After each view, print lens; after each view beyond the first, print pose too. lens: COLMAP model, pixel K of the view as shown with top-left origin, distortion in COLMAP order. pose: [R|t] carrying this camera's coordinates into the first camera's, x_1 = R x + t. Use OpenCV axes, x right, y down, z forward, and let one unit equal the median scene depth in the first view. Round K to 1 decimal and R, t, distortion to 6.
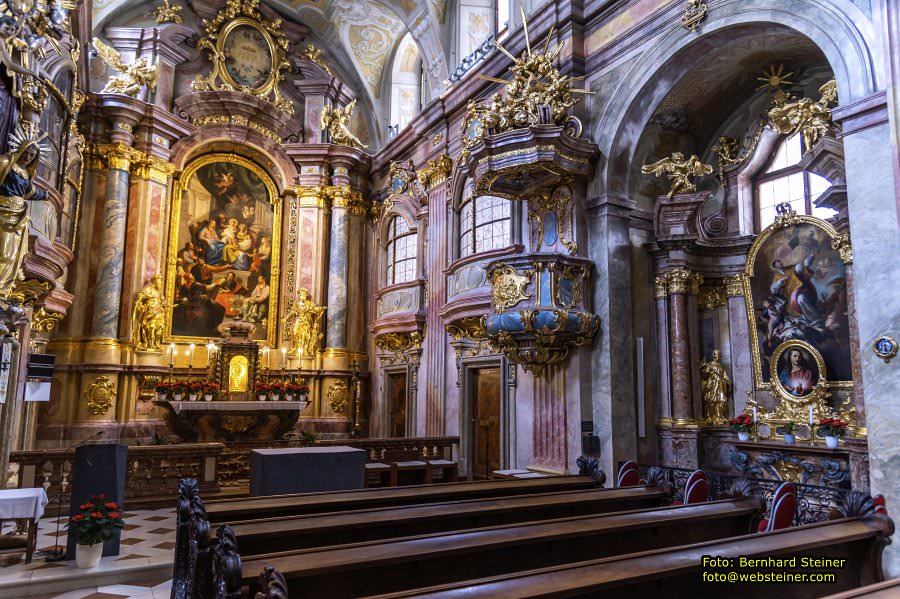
lens RADIAL K [[602.9, 0, 449.5], [0, 602.9, 310.8], [0, 0, 1]] dist [0.019714, -0.005020]
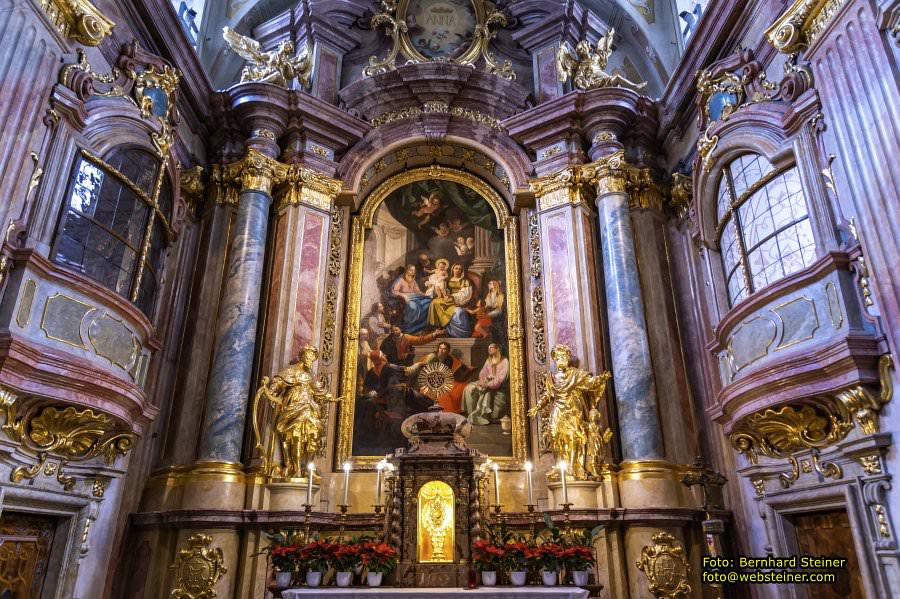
lens RADIAL K [[602.9, 0, 449.5], [0, 602.9, 310.8], [0, 0, 1]] dist [0.019714, -0.005020]
pose [[0.876327, -0.185987, -0.444365, -0.089721], [0.076902, 0.964644, -0.252089, 0.057195], [0.475539, 0.186740, 0.859646, 0.500501]]
